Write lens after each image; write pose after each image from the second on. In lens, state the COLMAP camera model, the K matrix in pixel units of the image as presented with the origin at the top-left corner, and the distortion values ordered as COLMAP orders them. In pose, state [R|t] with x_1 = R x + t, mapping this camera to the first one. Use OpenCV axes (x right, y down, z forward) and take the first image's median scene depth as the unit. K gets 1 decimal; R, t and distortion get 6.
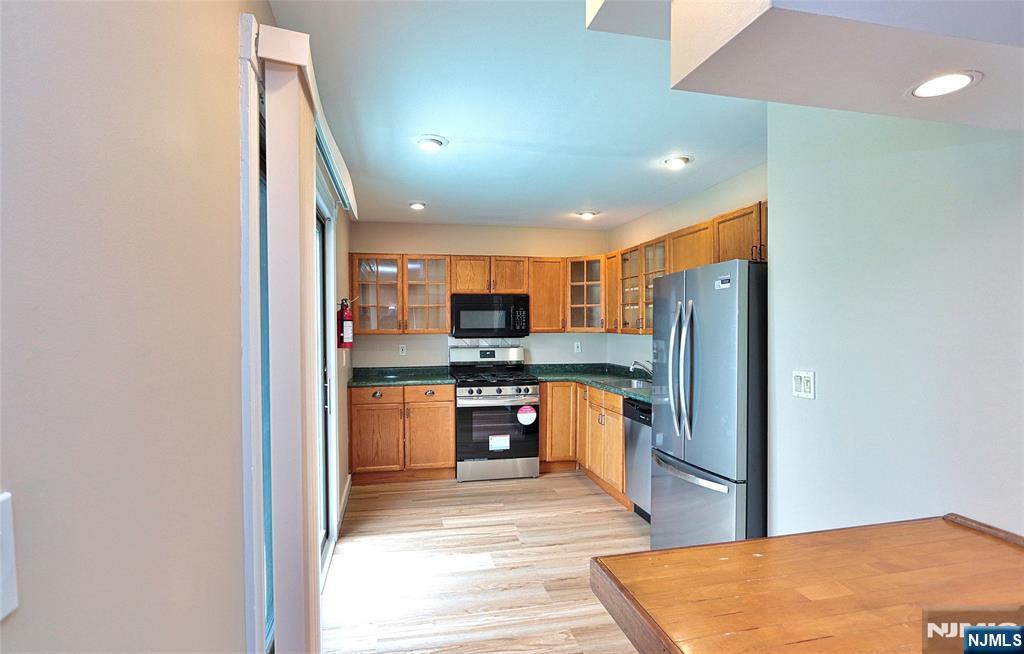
lens RADIAL K [[498.4, 0, 496.7], [0, 498.4, 328.7], [0, 0, 1]] dist [-0.000887, -0.000005]
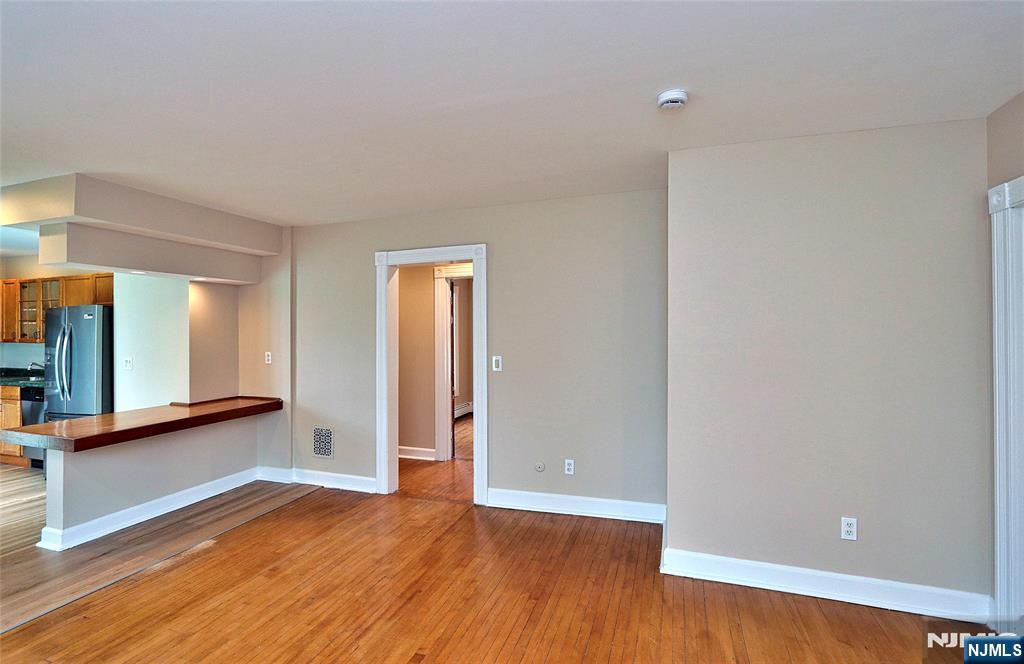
lens RADIAL K [[483.0, 0, 504.6], [0, 483.0, 329.1], [0, 0, 1]] dist [-0.011026, 0.000551]
pose [[0.515620, 0.006552, 0.856792, -0.182289], [0.006455, 0.999913, -0.011531, -0.003144], [-0.856793, 0.011477, 0.515533, -0.798756]]
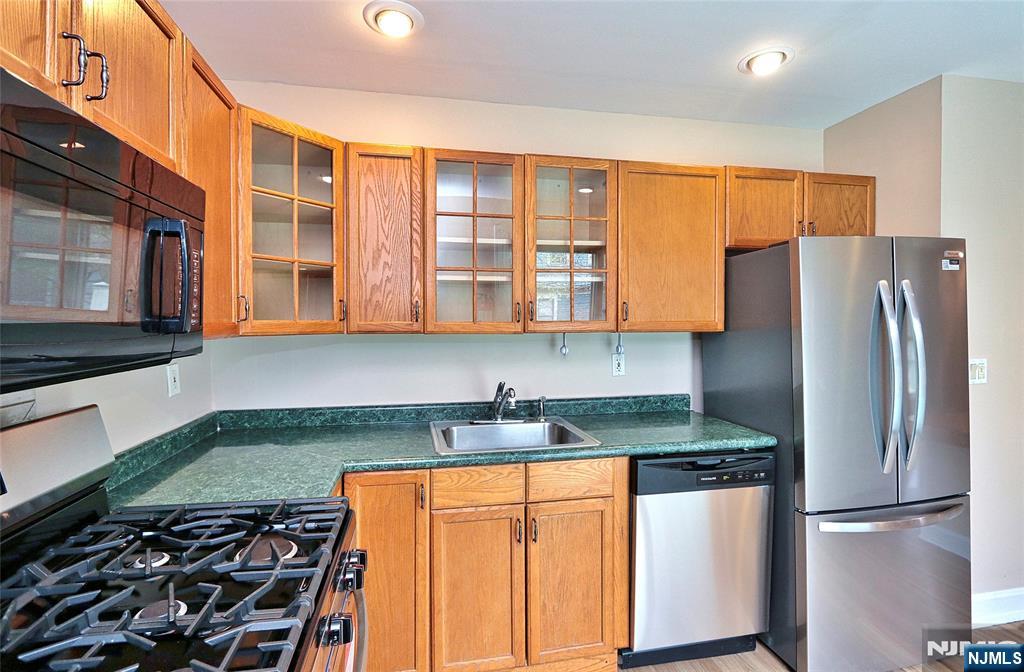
lens RADIAL K [[483.0, 0, 504.6], [0, 483.0, 333.1], [0, 0, 1]] dist [-0.011026, 0.000551]
pose [[0.018194, -0.021922, 0.999594, -0.211165], [0.009482, 0.999718, 0.021752, -0.000223], [-0.999790, 0.009083, 0.018396, 1.026664]]
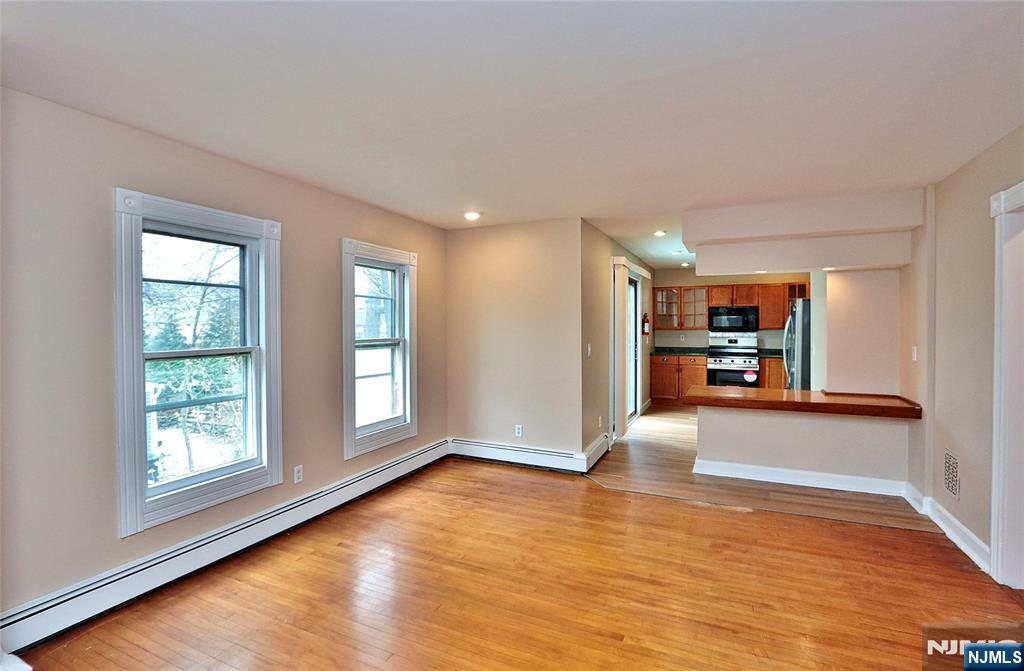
lens RADIAL K [[483.0, 0, 504.6], [0, 483.0, 332.6], [0, 0, 1]] dist [-0.011026, 0.000551]
pose [[0.795531, 0.014272, -0.605745, 0.433078], [-0.004453, 0.999833, 0.017708, -0.006267], [0.605897, -0.011389, 0.795462, -0.949830]]
